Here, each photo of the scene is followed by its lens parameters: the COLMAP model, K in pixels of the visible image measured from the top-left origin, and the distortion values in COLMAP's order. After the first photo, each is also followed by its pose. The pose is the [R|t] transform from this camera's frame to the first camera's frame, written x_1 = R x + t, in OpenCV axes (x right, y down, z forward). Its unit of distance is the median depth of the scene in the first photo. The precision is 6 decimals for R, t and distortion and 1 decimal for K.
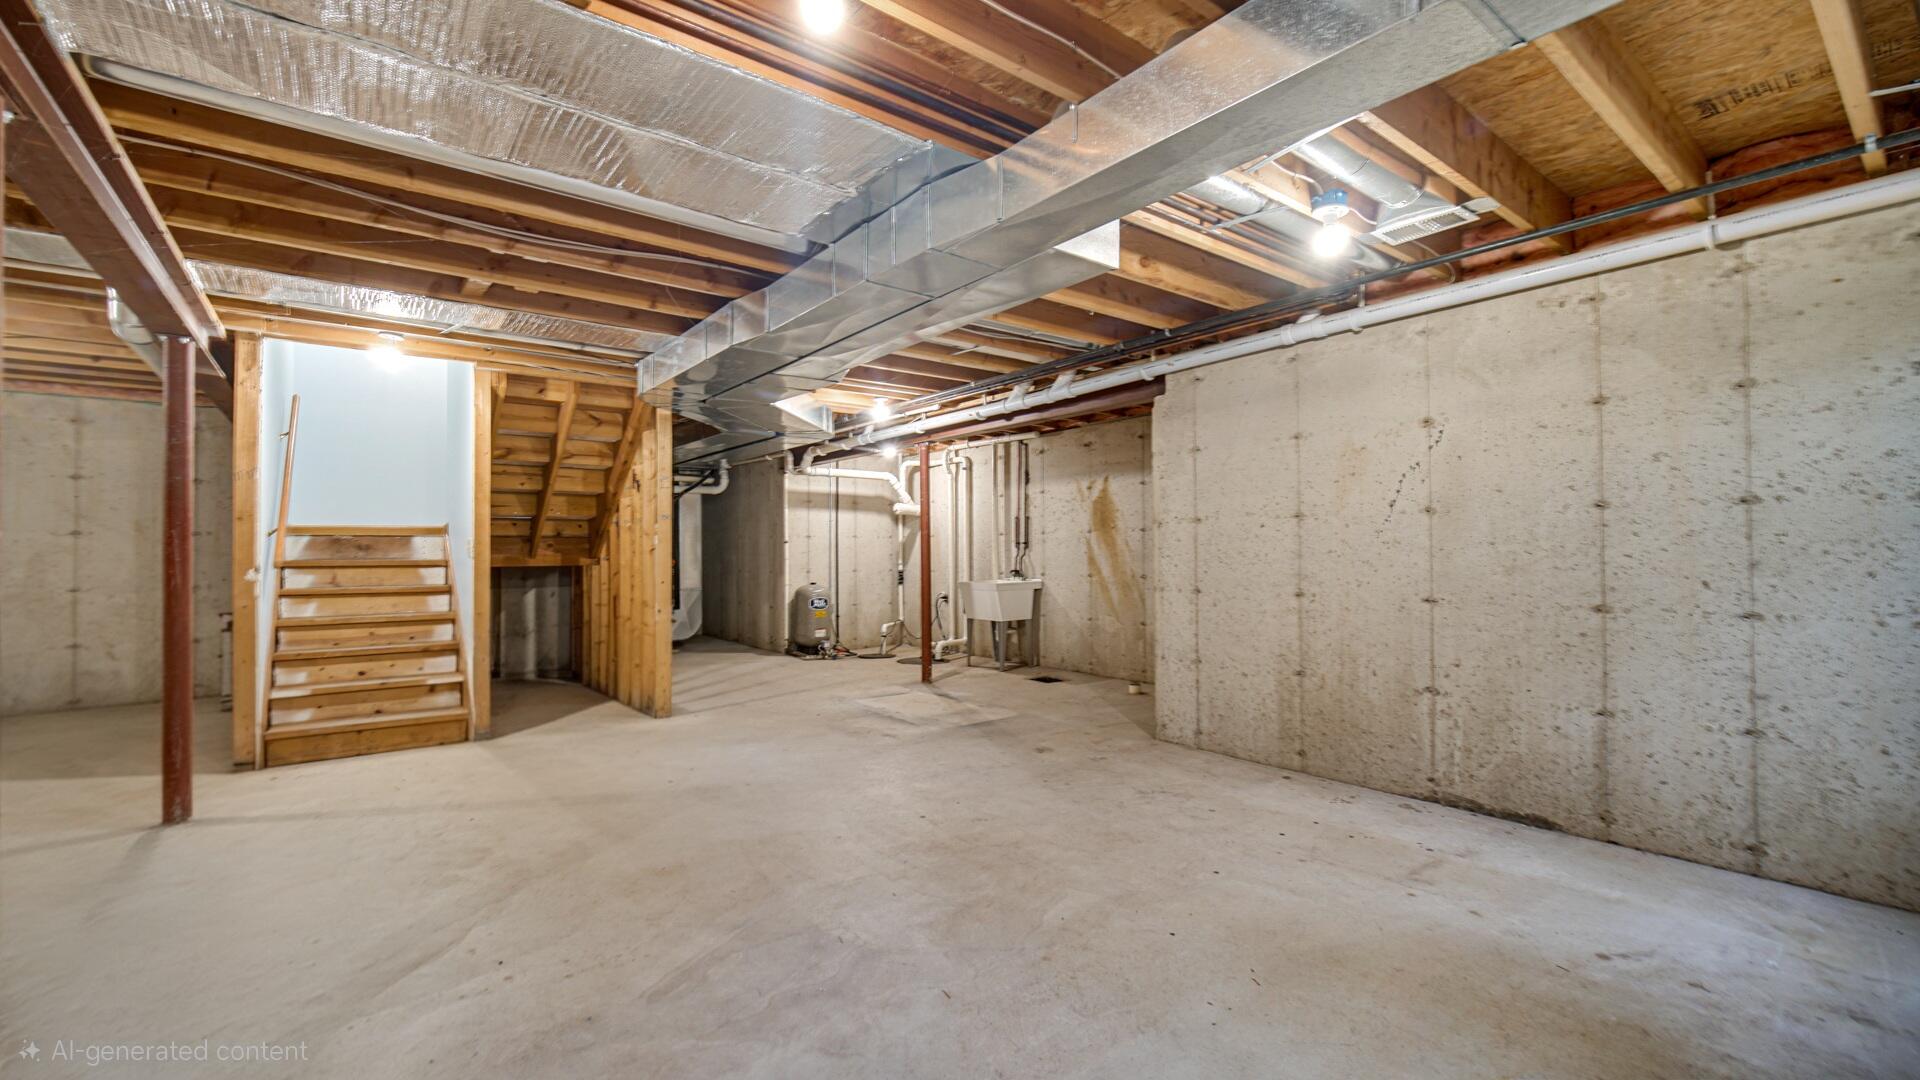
lens RADIAL K [[785.7, 0, 956.5], [0, 785.7, 544.1], [0, 0, 1]] dist [-0.001393, 0.000001]
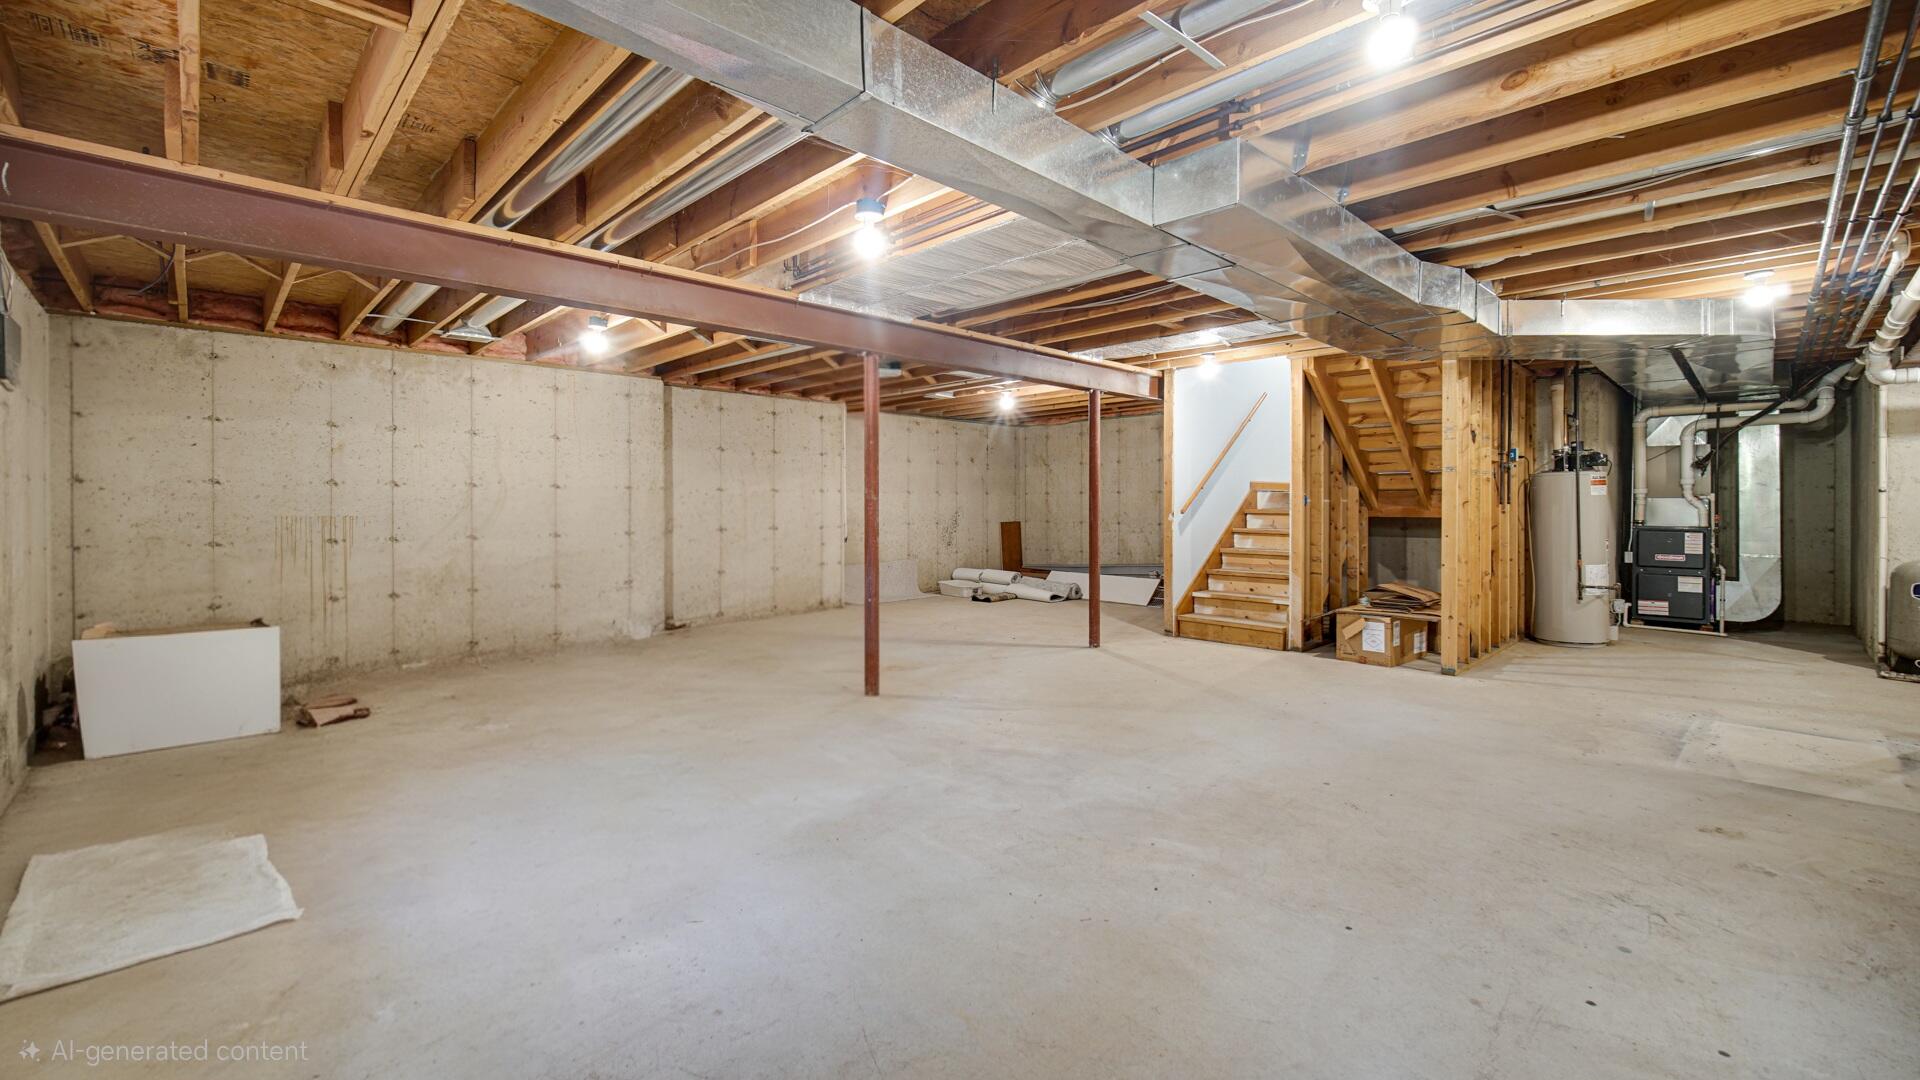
lens RADIAL K [[785.7, 0, 929.5], [0, 785.7, 502.8], [0, 0, 1]] dist [-0.001393, 0.000001]
pose [[0.100218, 0.005206, -0.994952, 0.851984], [0.007264, 0.999956, 0.005964, -0.005409], [0.994939, -0.007825, 0.100176, 0.418197]]
